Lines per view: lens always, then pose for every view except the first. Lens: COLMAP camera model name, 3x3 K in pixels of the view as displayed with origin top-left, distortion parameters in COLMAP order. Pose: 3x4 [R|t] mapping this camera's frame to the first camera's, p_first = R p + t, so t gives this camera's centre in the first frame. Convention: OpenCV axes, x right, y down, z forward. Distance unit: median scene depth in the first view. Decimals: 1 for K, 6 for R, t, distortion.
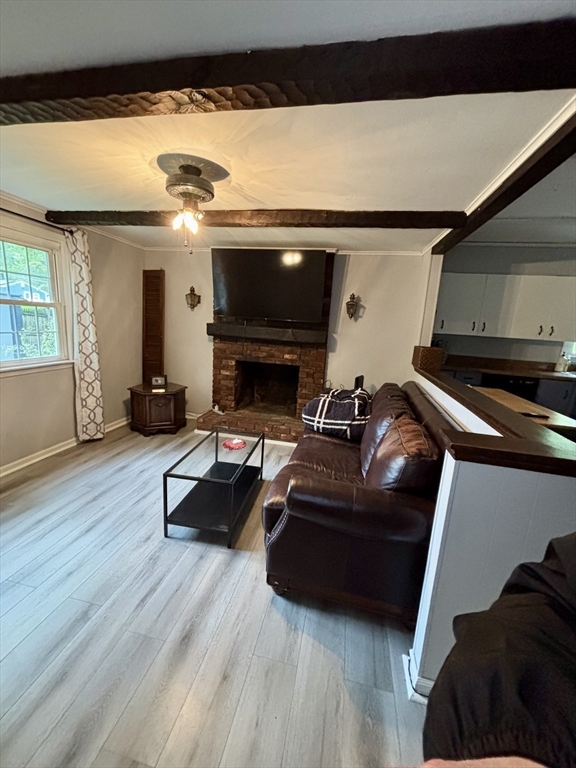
lens RADIAL K [[310.9, 0, 288.0], [0, 310.9, 384.0], [0, 0, 1]] dist [0.000611, -0.000072]
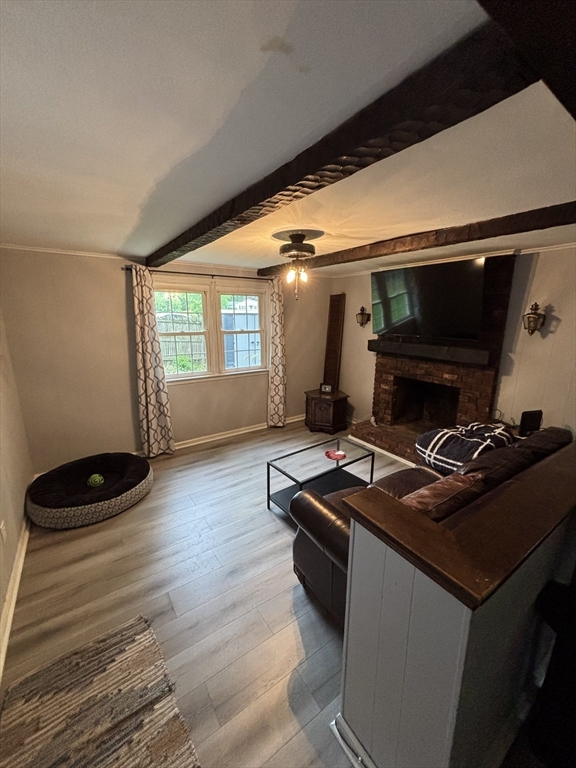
lens RADIAL K [[310.9, 0, 288.0], [0, 310.9, 384.0], [0, 0, 1]] dist [0.000611, -0.000072]
pose [[0.713681, 0.098469, -0.693516, 0.342960], [-0.093295, 0.994611, 0.045212, -0.074430], [0.694231, 0.032434, 0.719022, 0.035016]]
